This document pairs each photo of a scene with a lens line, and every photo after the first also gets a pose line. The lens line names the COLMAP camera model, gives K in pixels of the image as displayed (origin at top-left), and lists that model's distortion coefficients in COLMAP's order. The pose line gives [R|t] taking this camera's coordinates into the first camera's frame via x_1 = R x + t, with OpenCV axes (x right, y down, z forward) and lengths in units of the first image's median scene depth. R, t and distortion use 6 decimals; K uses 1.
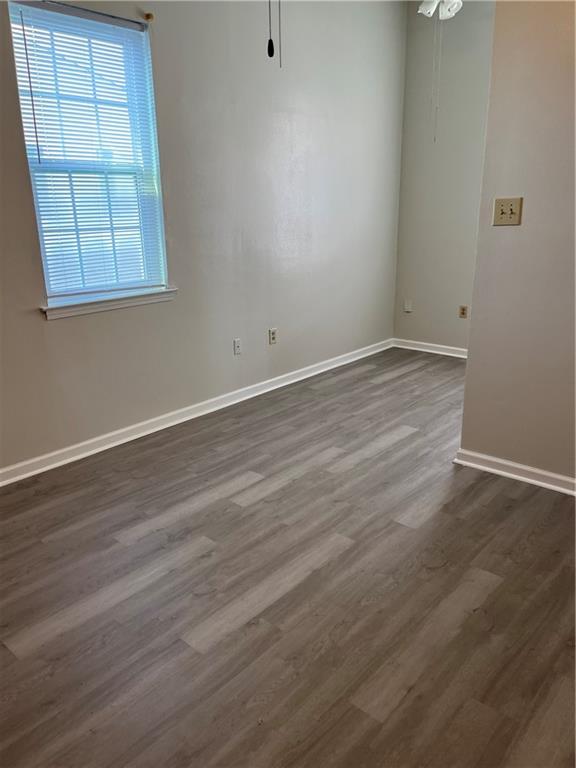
lens RADIAL K [[587.5, 0, 287.9], [0, 587.5, 383.8], [0, 0, 1]] dist [-0.014417, -0.020444]
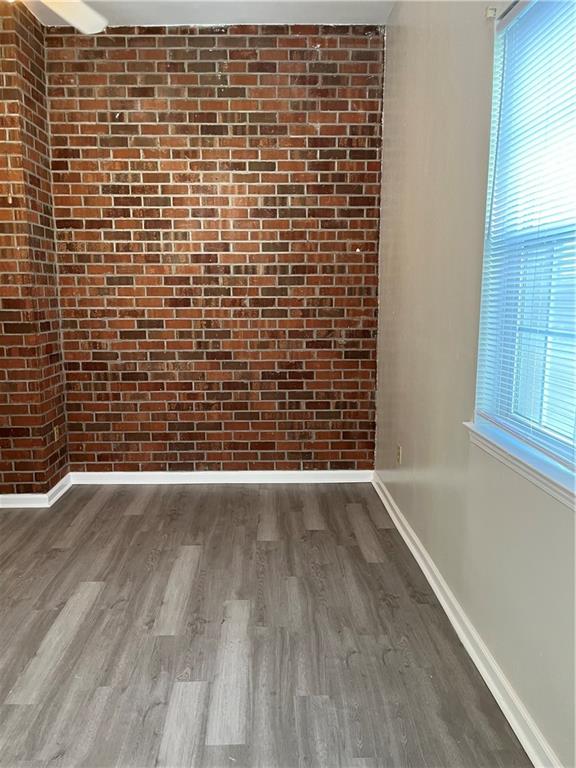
lens RADIAL K [[587.5, 0, 286.4], [0, 587.5, 383.2], [0, 0, 1]] dist [-0.014417, -0.020444]
pose [[-0.733681, 0.110028, -0.670527, 0.286024], [-0.197737, 0.909523, 0.365606, -0.447850], [0.650087, 0.400826, -0.645543, 1.453725]]
